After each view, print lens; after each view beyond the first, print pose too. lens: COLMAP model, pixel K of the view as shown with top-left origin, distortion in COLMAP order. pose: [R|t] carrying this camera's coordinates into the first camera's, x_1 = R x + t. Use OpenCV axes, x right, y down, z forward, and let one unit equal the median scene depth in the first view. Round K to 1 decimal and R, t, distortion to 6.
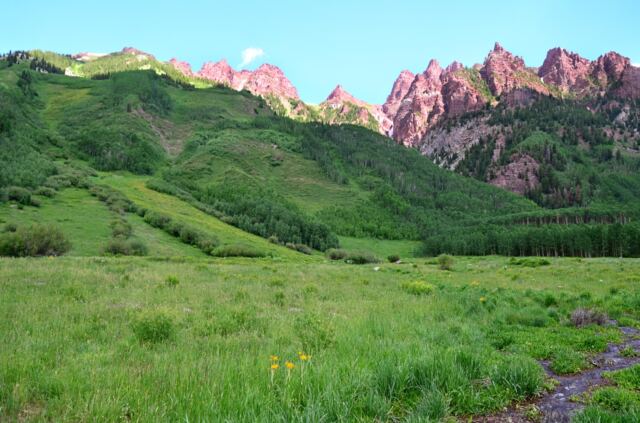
lens RADIAL K [[492.8, 0, 320.0], [0, 492.8, 211.5], [0, 0, 1]] dist [-0.167229, 0.119633]
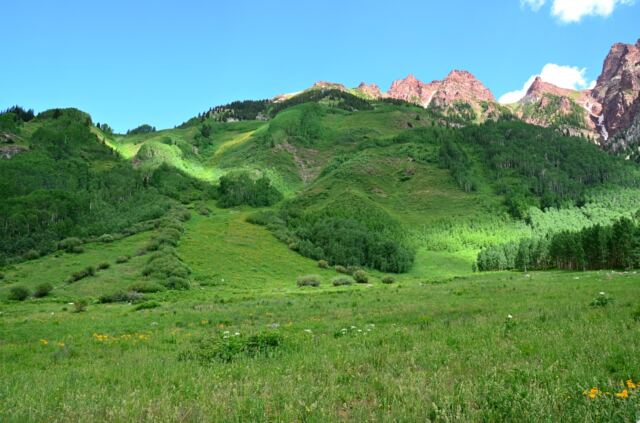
lens RADIAL K [[492.8, 0, 320.0], [0, 492.8, 211.5], [0, 0, 1]] dist [-0.167229, 0.119633]
pose [[0.888478, -0.105237, -0.446691, 0.172390], [0.092673, 0.994443, -0.049954, 0.000803], [0.449465, 0.002987, 0.893293, 0.056666]]
